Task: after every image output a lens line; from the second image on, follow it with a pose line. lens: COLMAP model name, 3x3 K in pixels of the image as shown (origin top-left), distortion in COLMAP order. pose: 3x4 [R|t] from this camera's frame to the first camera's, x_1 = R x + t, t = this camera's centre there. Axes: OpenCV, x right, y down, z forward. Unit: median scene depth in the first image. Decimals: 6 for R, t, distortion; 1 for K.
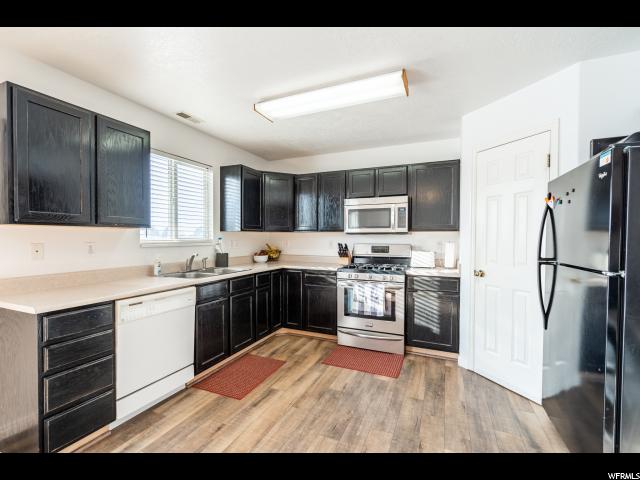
lens RADIAL K [[286.9, 0, 319.7], [0, 286.9, 241.2], [0, 0, 1]] dist [-0.003661, 0.000424]
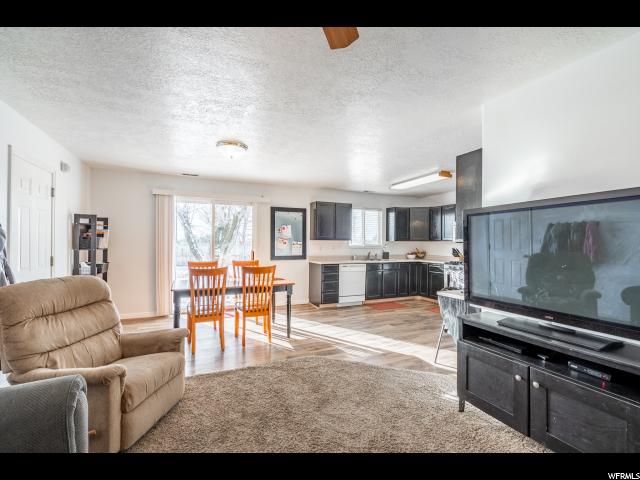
lens RADIAL K [[286.9, 0, 320.9], [0, 286.9, 240.3], [0, 0, 1]] dist [-0.003661, 0.000424]
pose [[0.738411, -0.002101, -0.674348, 0.669045], [-0.015294, 0.999686, -0.019861, 0.006484], [0.674178, 0.024979, 0.738147, -0.775518]]
